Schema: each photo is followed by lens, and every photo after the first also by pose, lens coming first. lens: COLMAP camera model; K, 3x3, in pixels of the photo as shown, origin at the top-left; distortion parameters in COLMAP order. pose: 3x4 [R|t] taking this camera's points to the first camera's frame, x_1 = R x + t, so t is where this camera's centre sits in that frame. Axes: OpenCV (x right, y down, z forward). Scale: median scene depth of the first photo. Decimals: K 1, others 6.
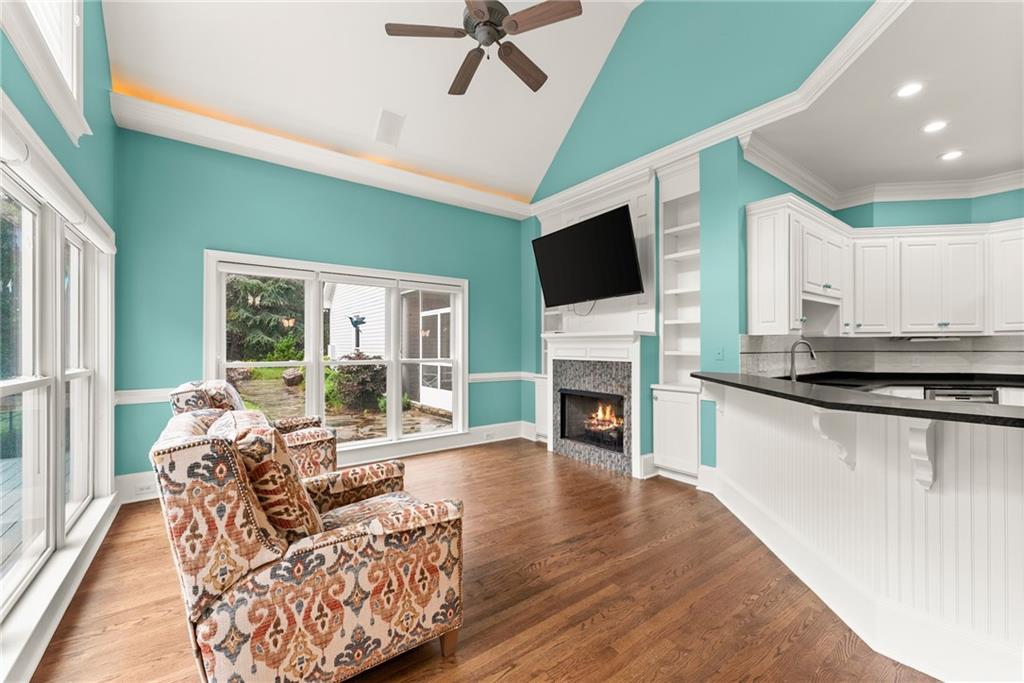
lens RADIAL K [[419.2, 0, 512.0], [0, 419.2, 341.5], [0, 0, 1]] dist [0.000677, 0.000147]
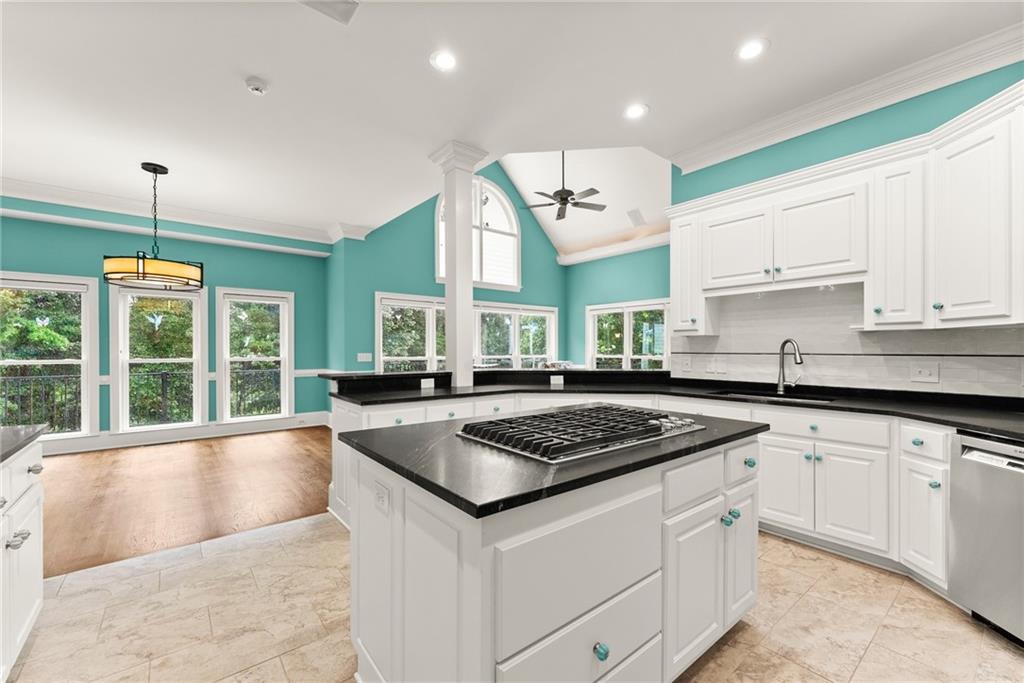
lens RADIAL K [[419.2, 0, 512.0], [0, 419.2, 341.5], [0, 0, 1]] dist [0.000677, 0.000147]
pose [[0.038437, -0.016754, -0.999121, 1.377439], [0.012625, 0.999788, -0.016279, 0.008389], [0.999181, -0.011988, 0.038640, 0.437976]]
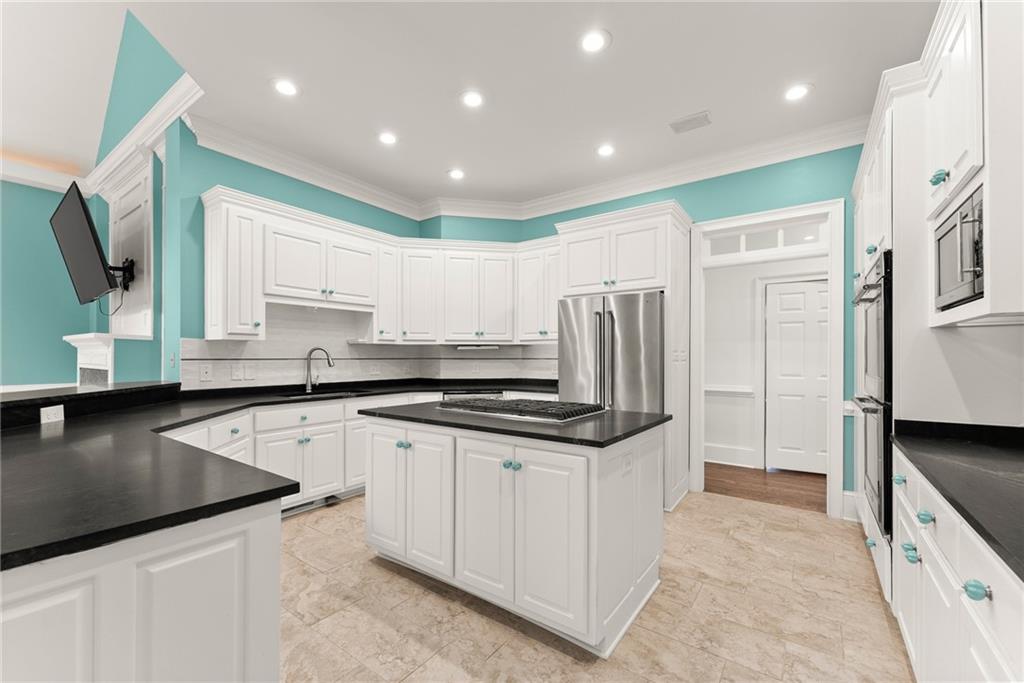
lens RADIAL K [[421.7, 0, 509.9], [0, 421.7, 351.5], [0, 0, 1]] dist [-0.000329, -0.000078]
pose [[0.953752, 0.007094, 0.300510, 0.781725], [-0.008592, 0.999956, 0.003664, 0.000870], [-0.300471, -0.006076, 0.953772, -0.057936]]
